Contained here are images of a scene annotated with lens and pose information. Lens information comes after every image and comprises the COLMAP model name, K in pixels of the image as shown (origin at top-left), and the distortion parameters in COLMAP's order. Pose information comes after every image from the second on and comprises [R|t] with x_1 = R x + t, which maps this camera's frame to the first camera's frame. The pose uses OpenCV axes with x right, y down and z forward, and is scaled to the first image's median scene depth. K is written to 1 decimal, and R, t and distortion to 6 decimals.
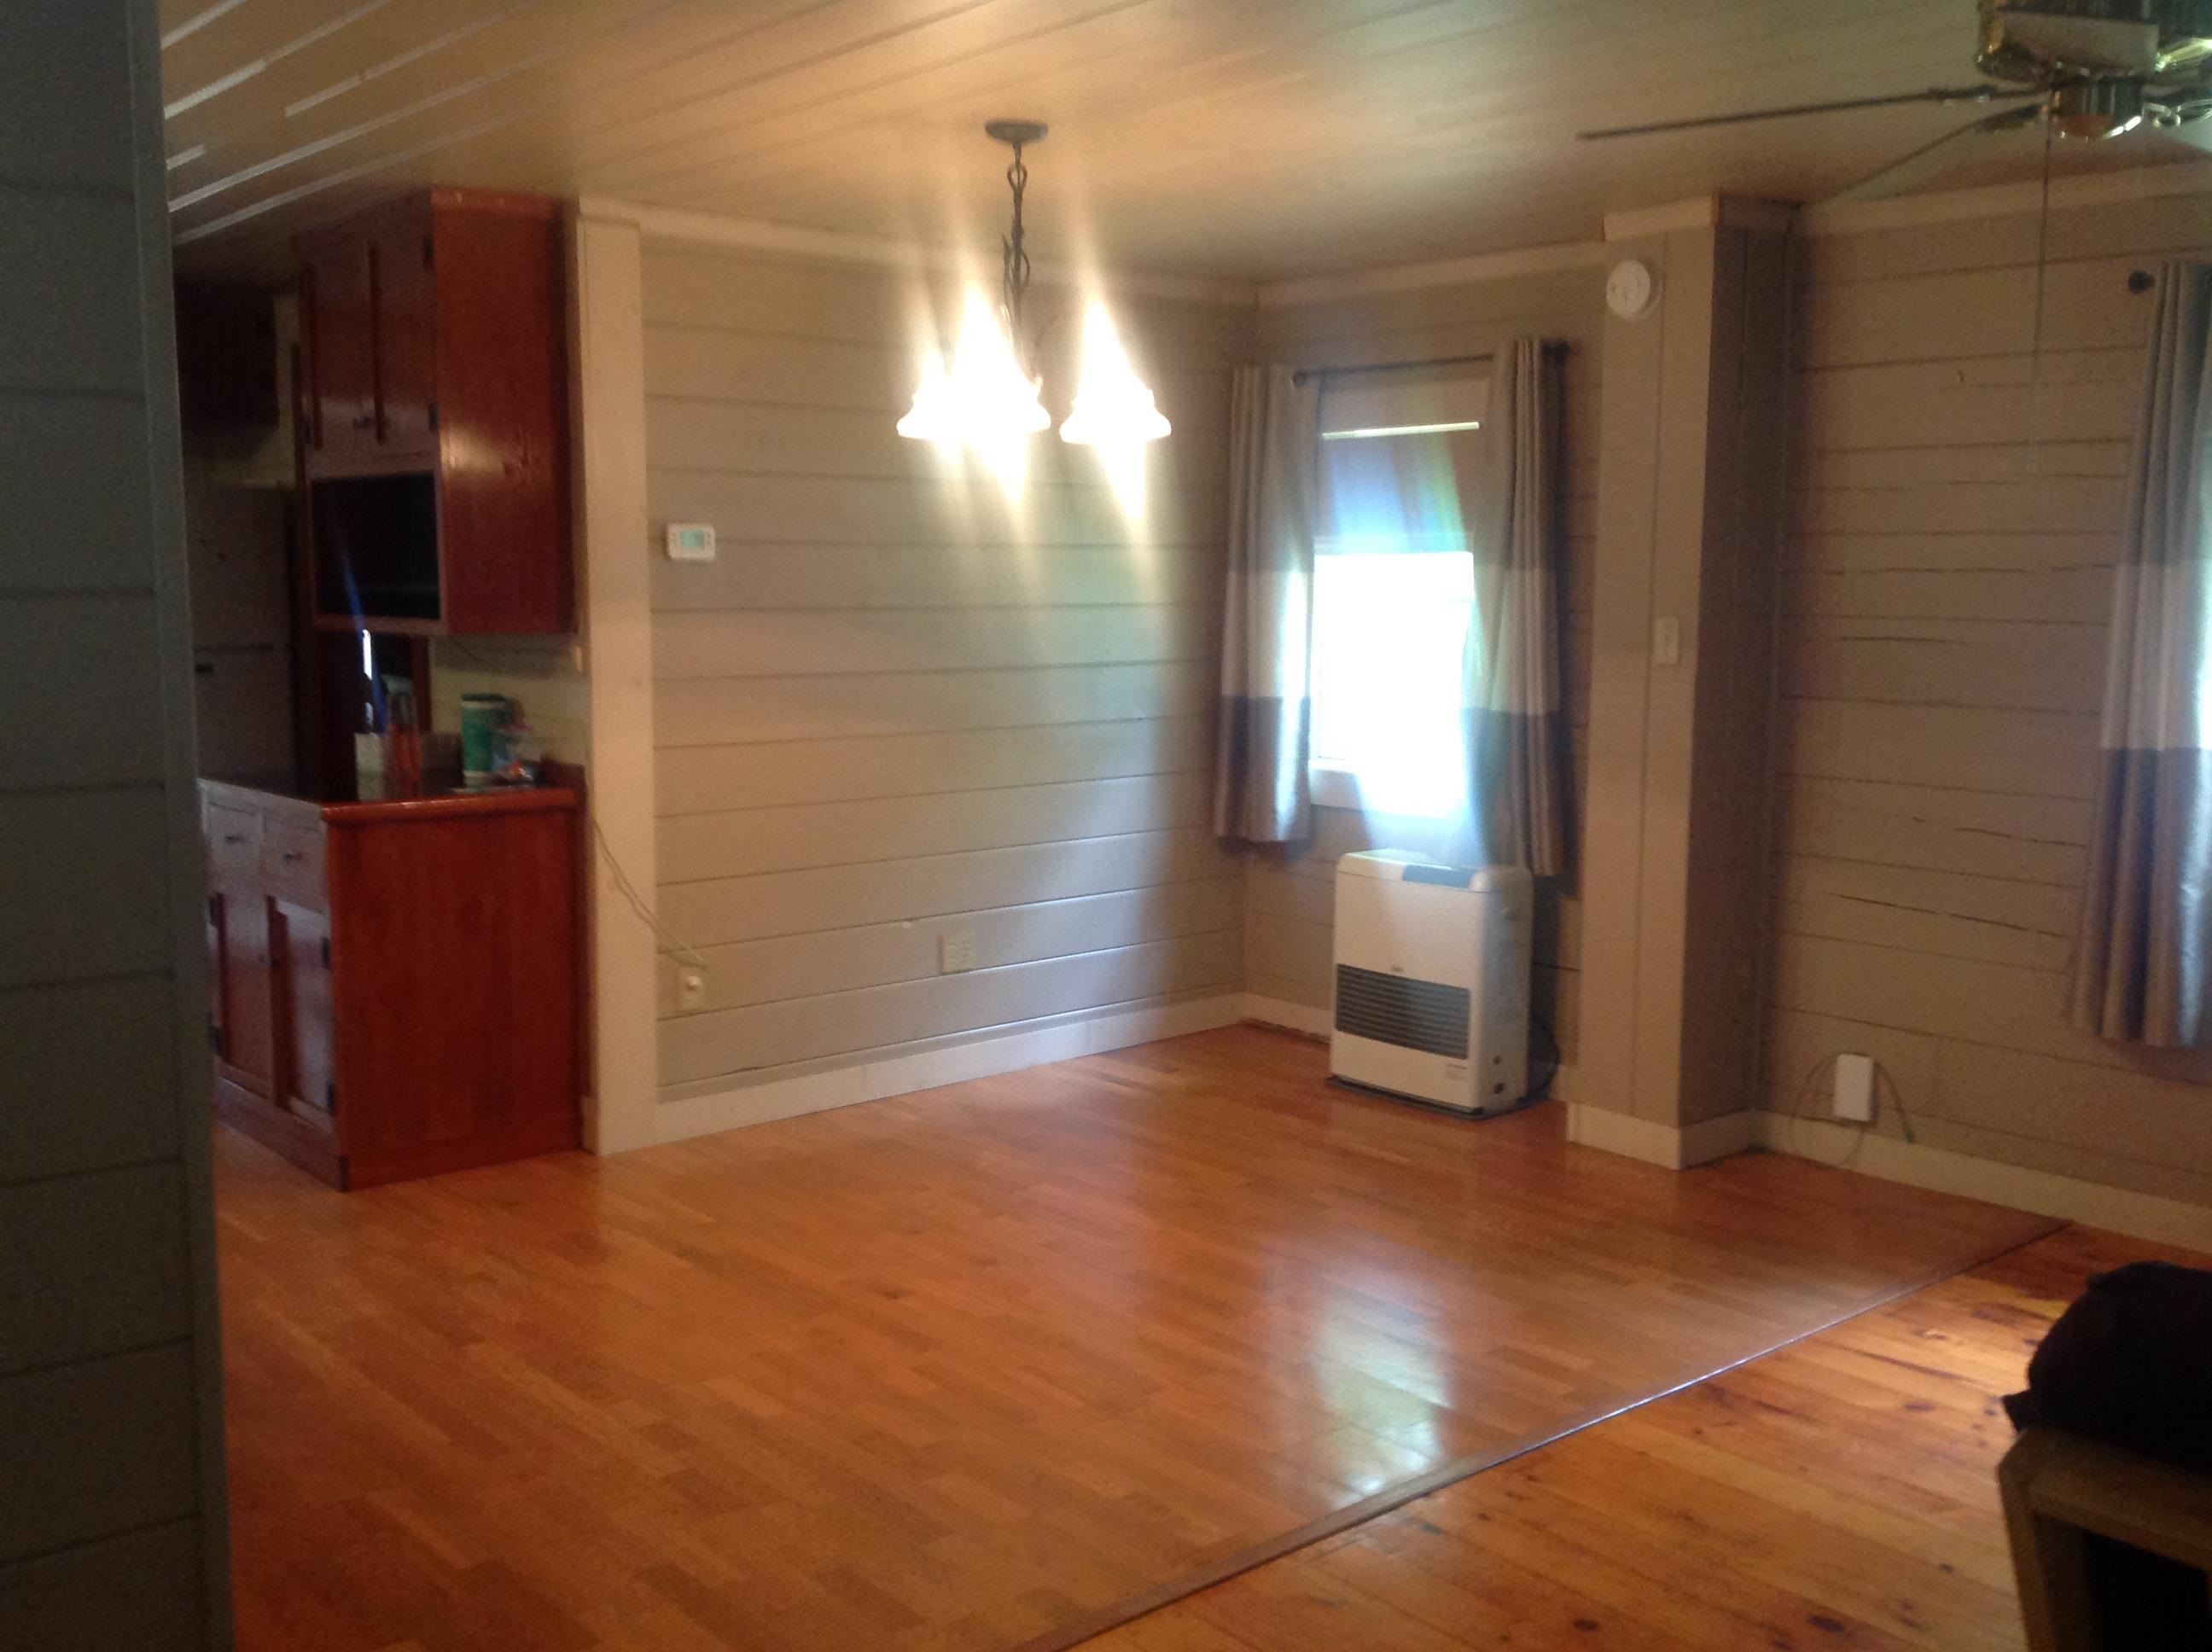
lens RADIAL K [[2151.1, 0, 1106.0], [0, 2151.1, 826.0], [0, 0, 1]] dist [0.137663, -0.110437]
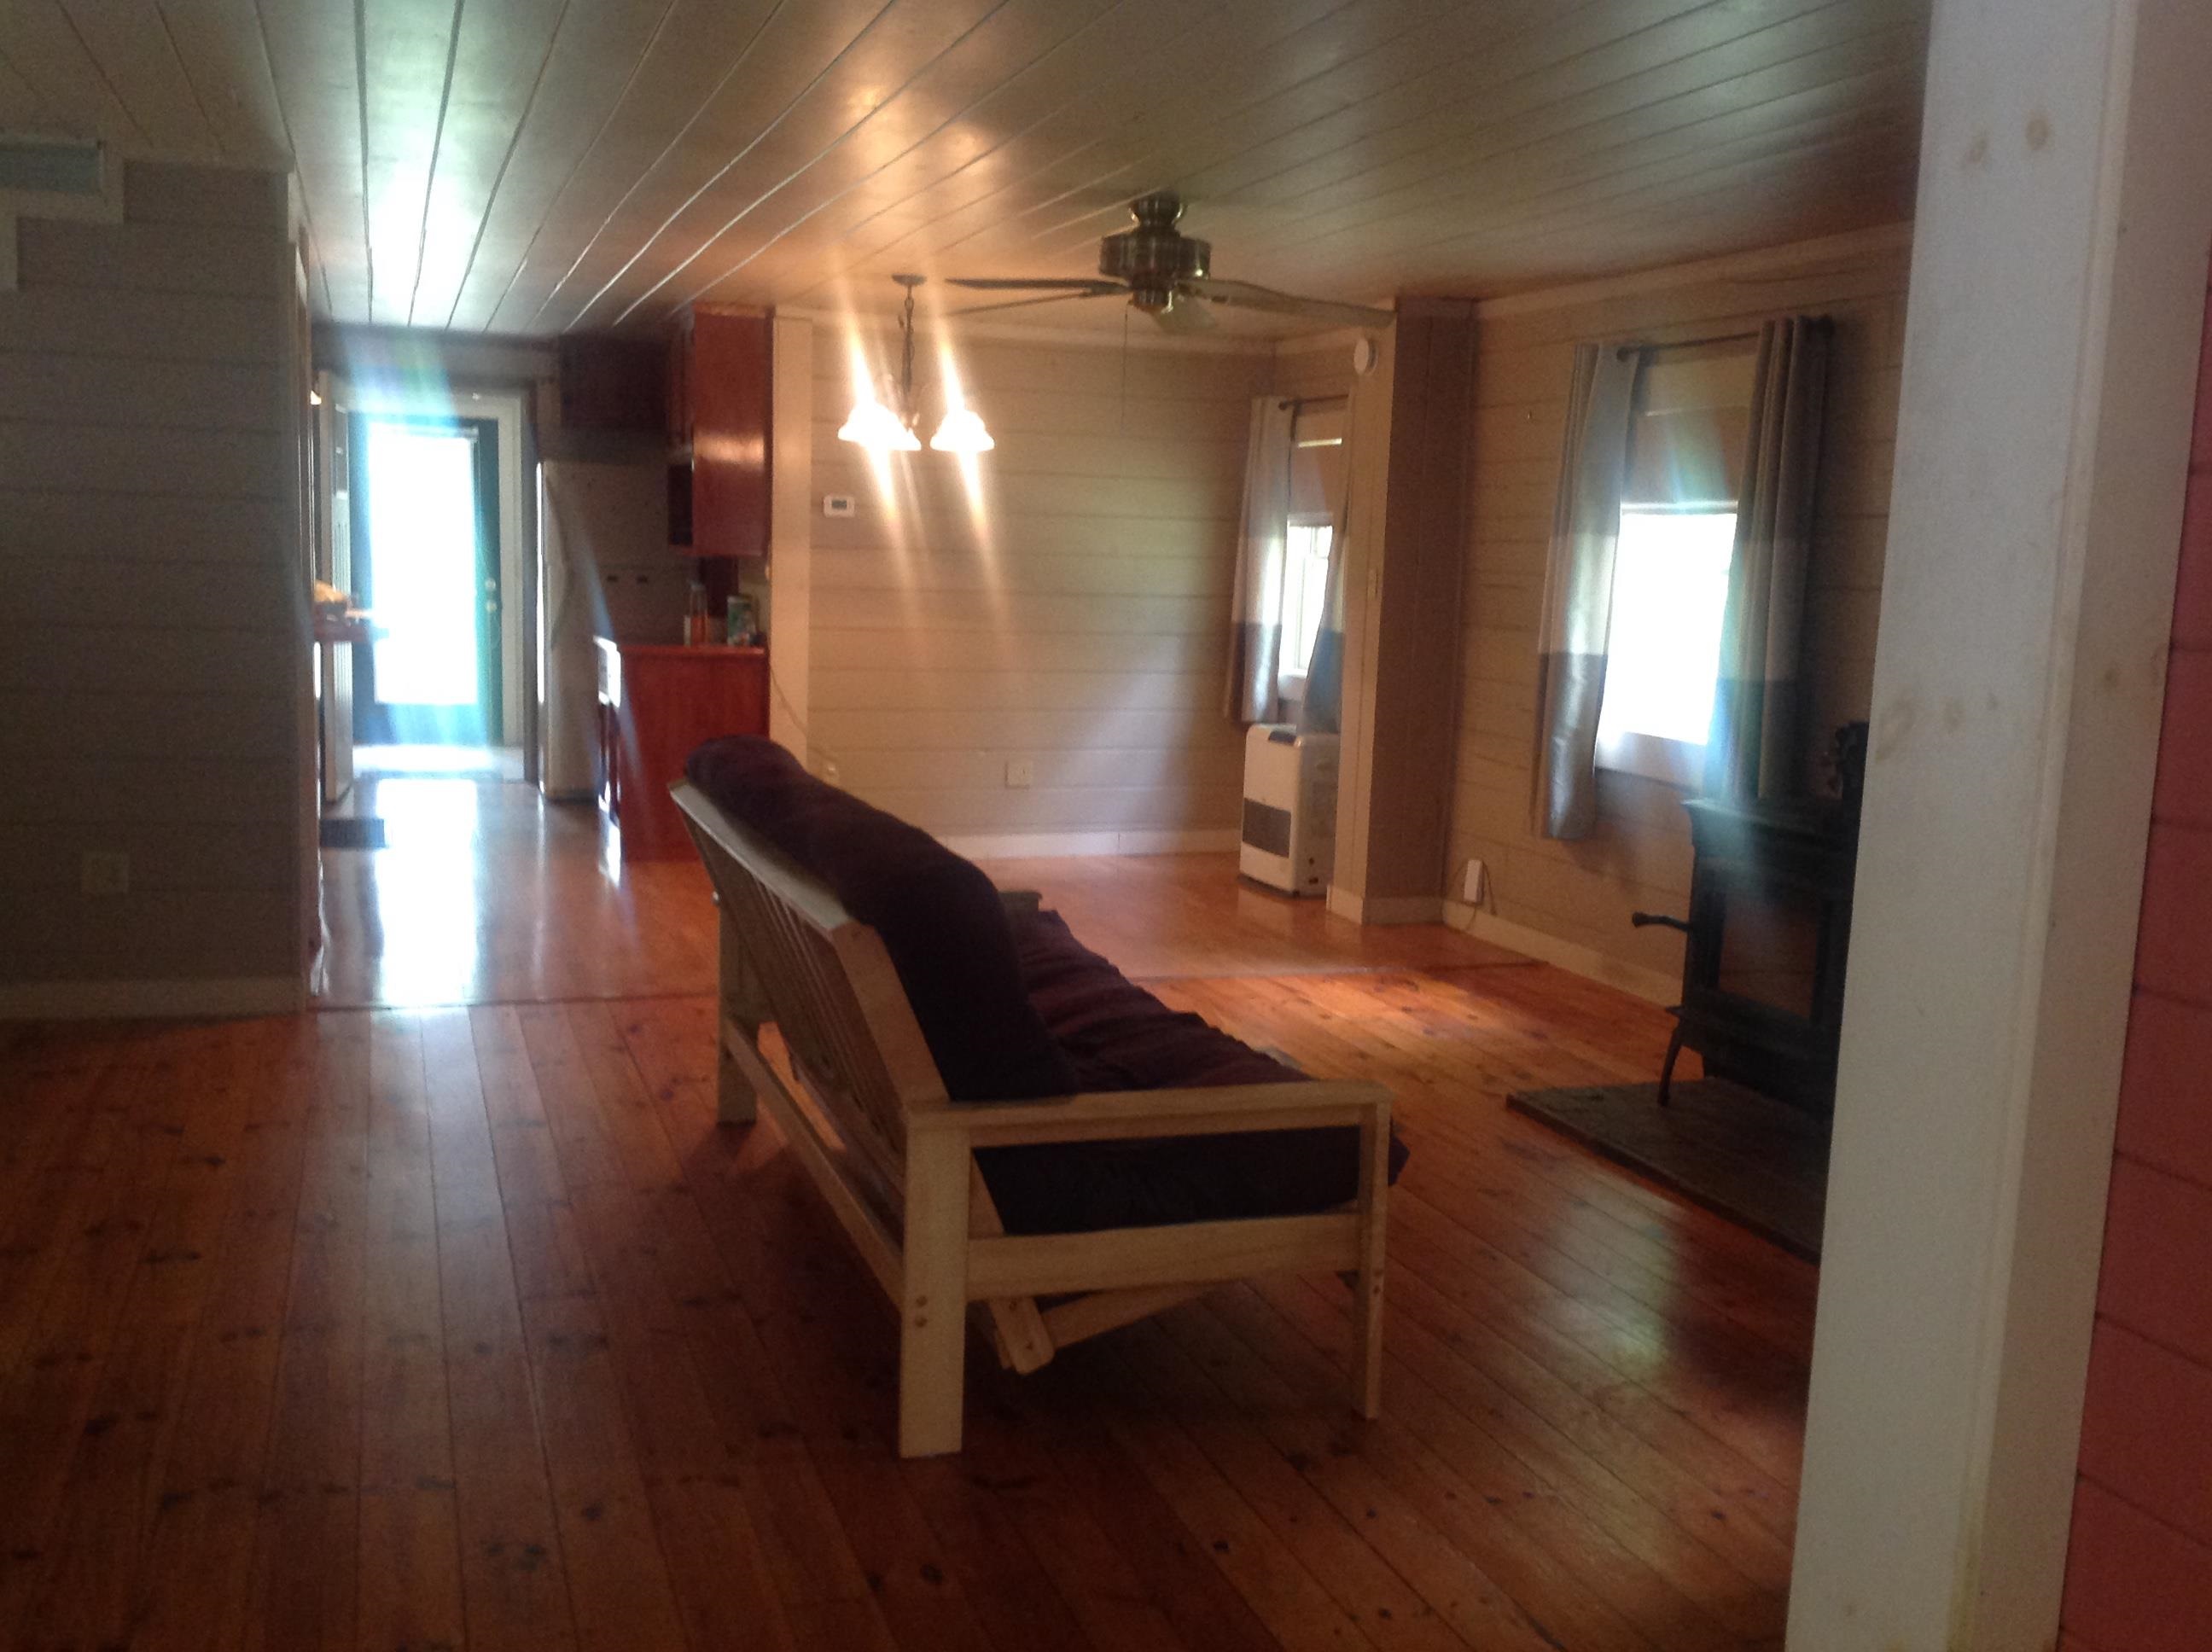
lens RADIAL K [[2235.2, 0, 1104.6], [0, 2235.2, 887.9], [0, 0, 1]] dist [0.141459, 0.001667]
pose [[0.921166, 0.084002, -0.379995, 0.698503], [-0.073780, 0.996414, 0.041414, 0.078266], [0.382112, -0.010113, 0.924061, -0.551459]]
